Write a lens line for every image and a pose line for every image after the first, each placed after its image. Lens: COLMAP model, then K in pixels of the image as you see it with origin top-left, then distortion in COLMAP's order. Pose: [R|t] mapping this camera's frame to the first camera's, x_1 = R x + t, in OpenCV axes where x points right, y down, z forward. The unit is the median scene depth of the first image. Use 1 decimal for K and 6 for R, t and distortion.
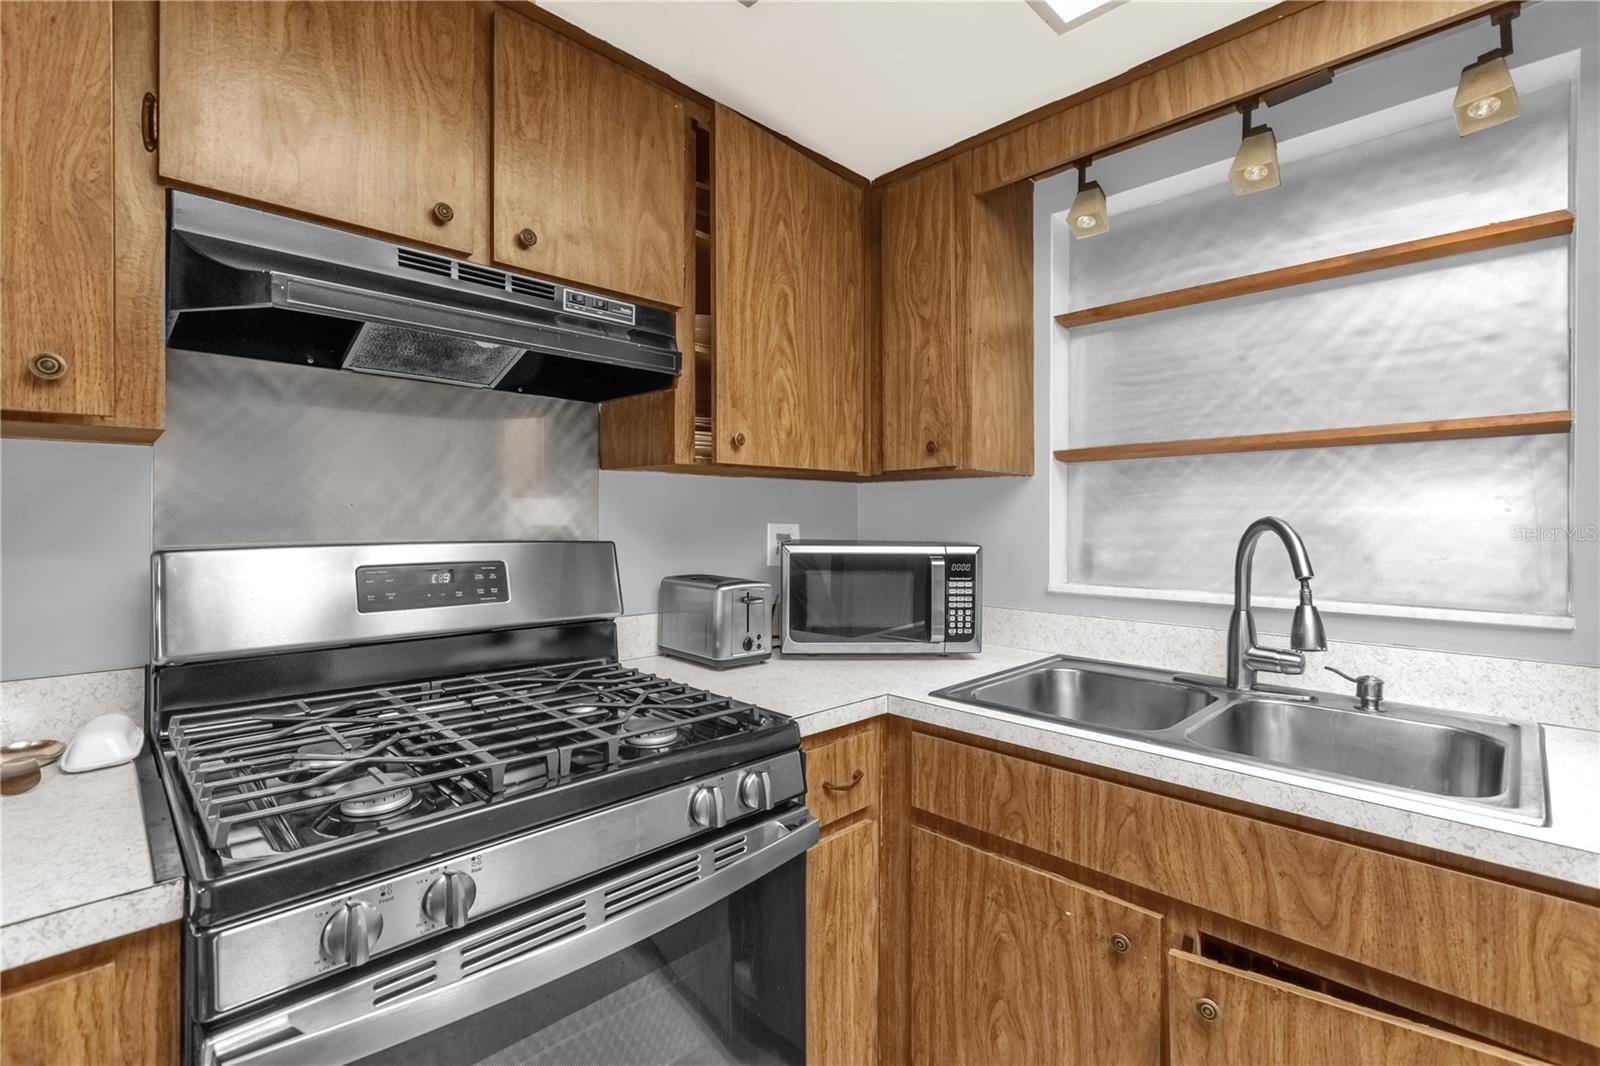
lens RADIAL K [[726.6, 0, 800.4], [0, 726.6, 527.3], [0, 0, 1]] dist [0.011474, 0.000401]
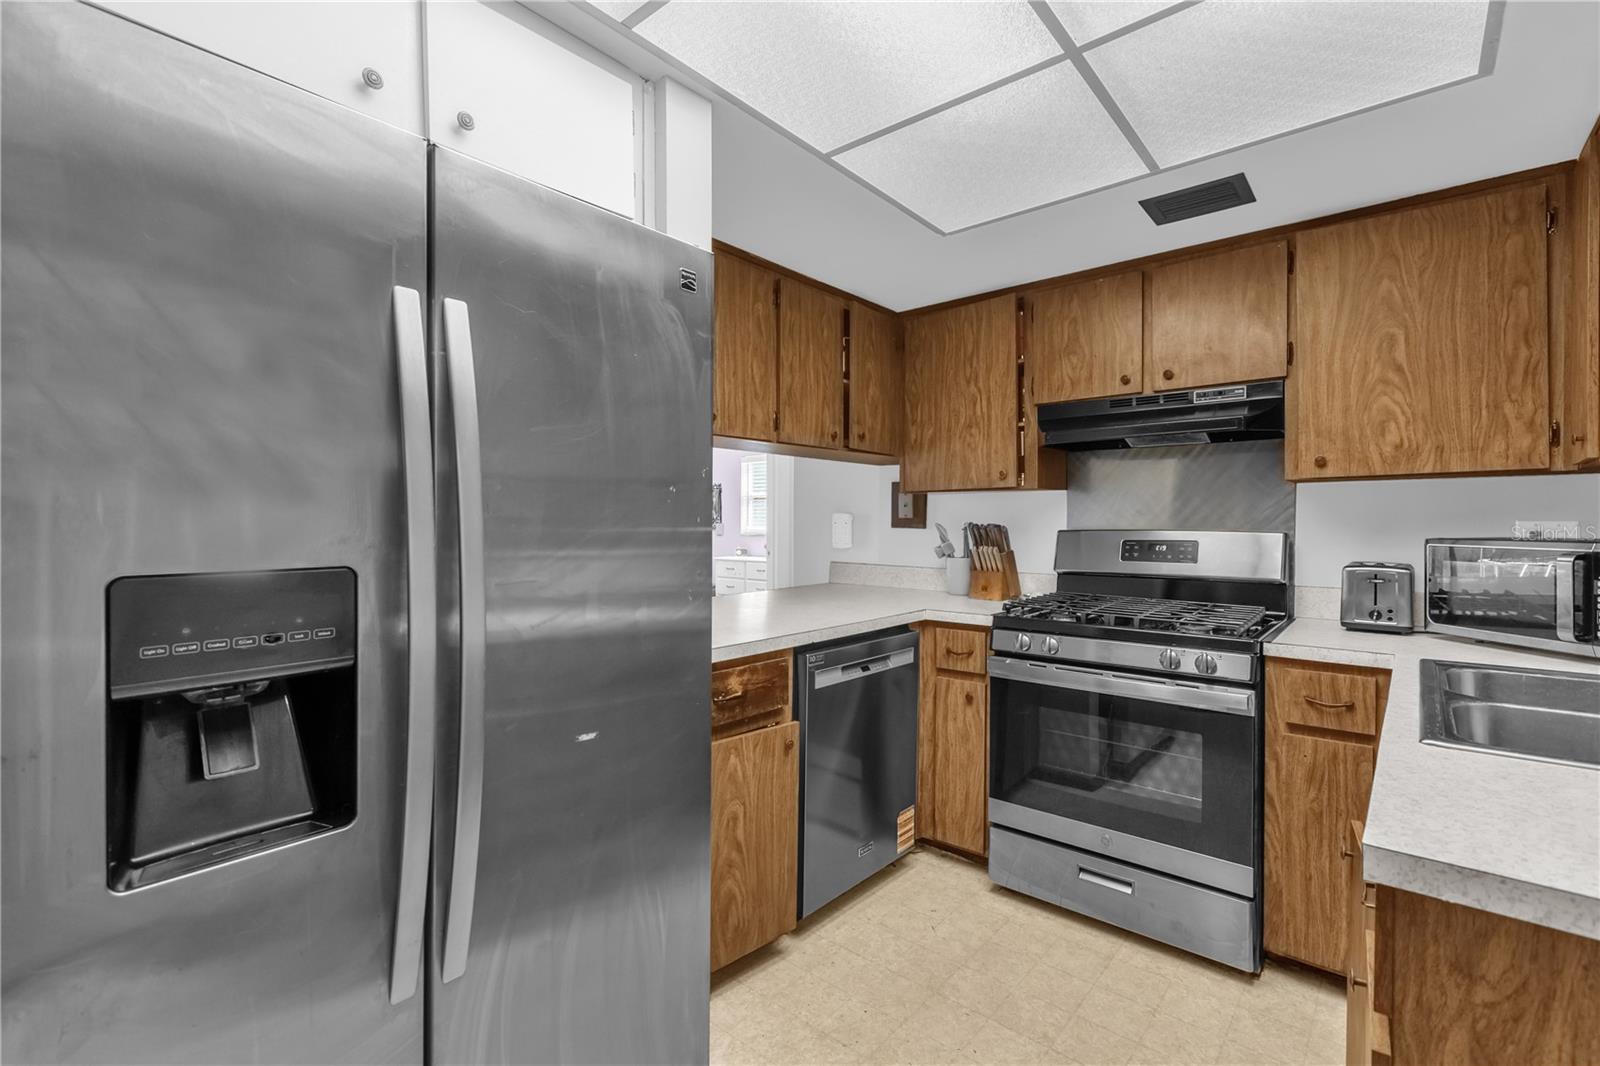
lens RADIAL K [[726.6, 0, 802.2], [0, 726.6, 530.3], [0, 0, 1]] dist [0.011474, 0.000401]
pose [[0.085195, 0.010394, -0.996310, 1.235567], [-0.004393, 0.999940, 0.010057, 0.005365], [0.996355, 0.003520, 0.085235, -0.118940]]
